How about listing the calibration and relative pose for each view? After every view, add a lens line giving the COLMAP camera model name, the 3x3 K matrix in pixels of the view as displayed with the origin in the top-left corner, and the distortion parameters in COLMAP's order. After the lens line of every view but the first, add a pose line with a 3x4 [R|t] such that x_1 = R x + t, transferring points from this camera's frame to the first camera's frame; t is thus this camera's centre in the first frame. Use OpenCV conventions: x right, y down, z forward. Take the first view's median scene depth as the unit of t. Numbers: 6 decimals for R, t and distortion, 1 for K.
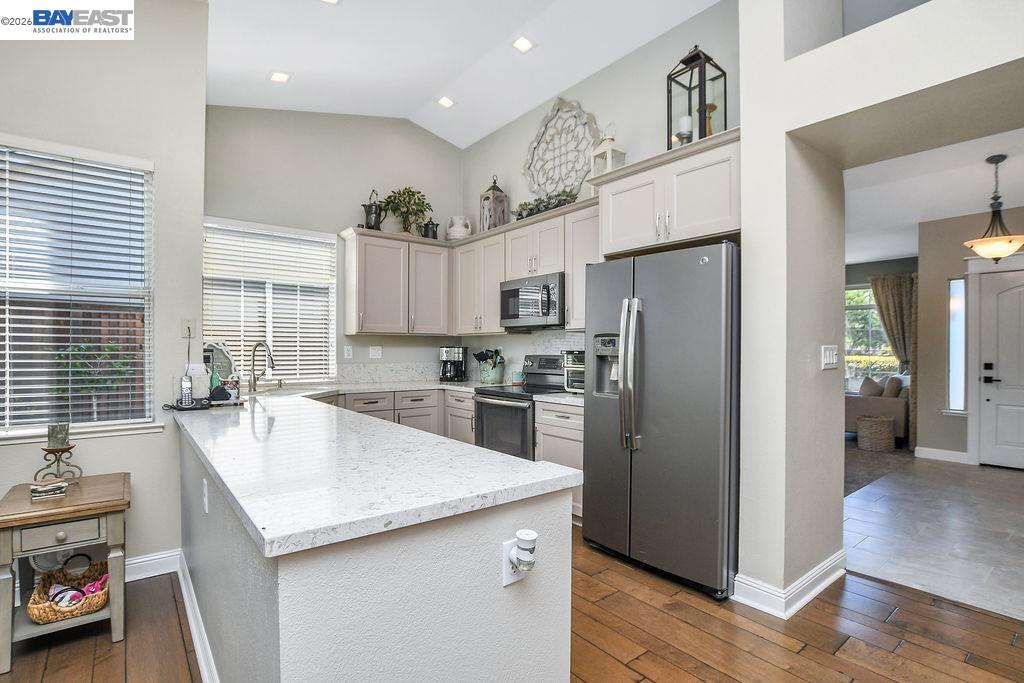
lens RADIAL K [[491.1, 0, 502.6], [0, 491.1, 347.8], [0, 0, 1]] dist [-0.026997, -0.000436]
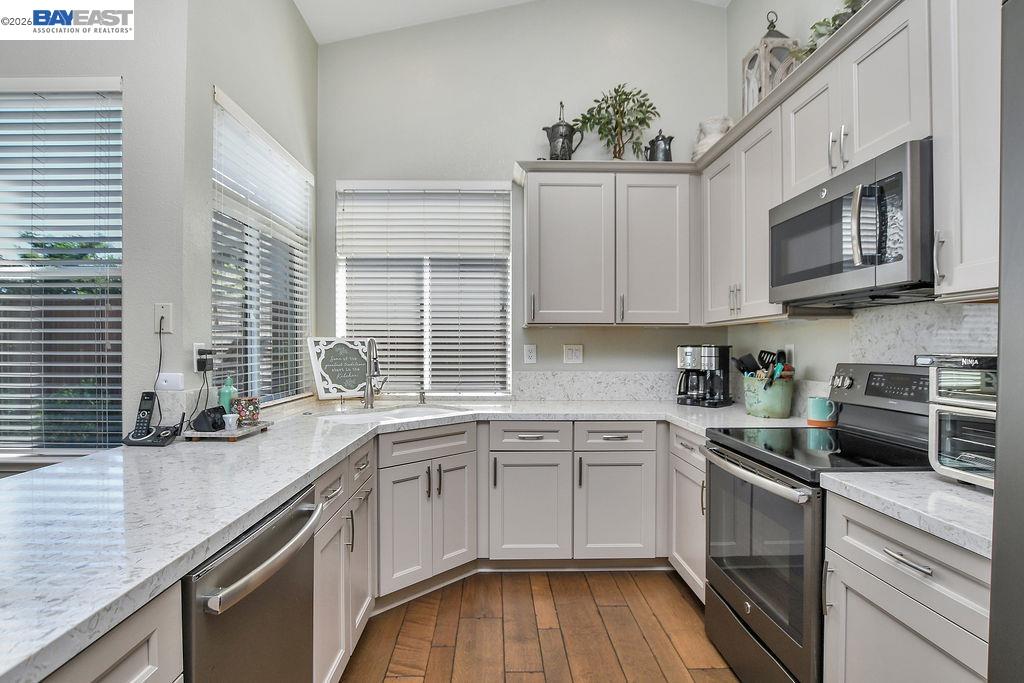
lens RADIAL K [[510.6, 0, 507.5], [0, 510.6, 345.6], [0, 0, 1]] dist [-0.022552, 0.000291]
pose [[0.805393, 0.000776, -0.592741, 0.080040], [-0.004030, 0.999983, -0.004166, 0.001926], [0.592728, 0.005744, 0.805382, 0.444557]]
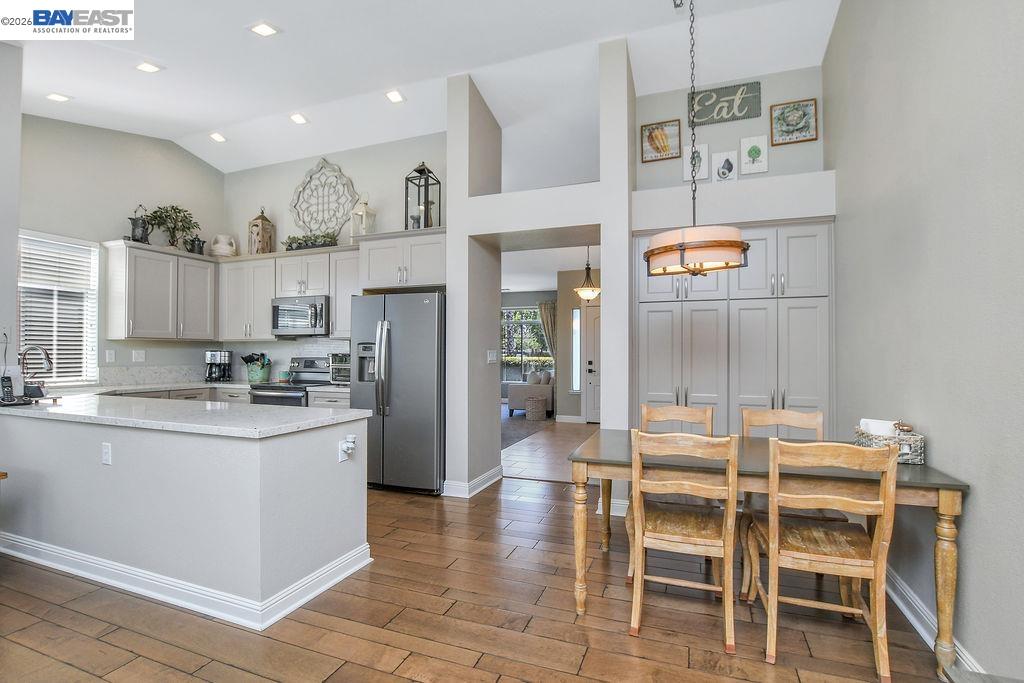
lens RADIAL K [[491.1, 0, 502.6], [0, 491.1, 347.8], [0, 0, 1]] dist [-0.026997, -0.000436]
pose [[0.857300, 0.003683, 0.514804, -0.134730], [0.000140, 0.999973, -0.007386, -0.000858], [-0.514817, 0.006404, 0.857276, -0.339316]]
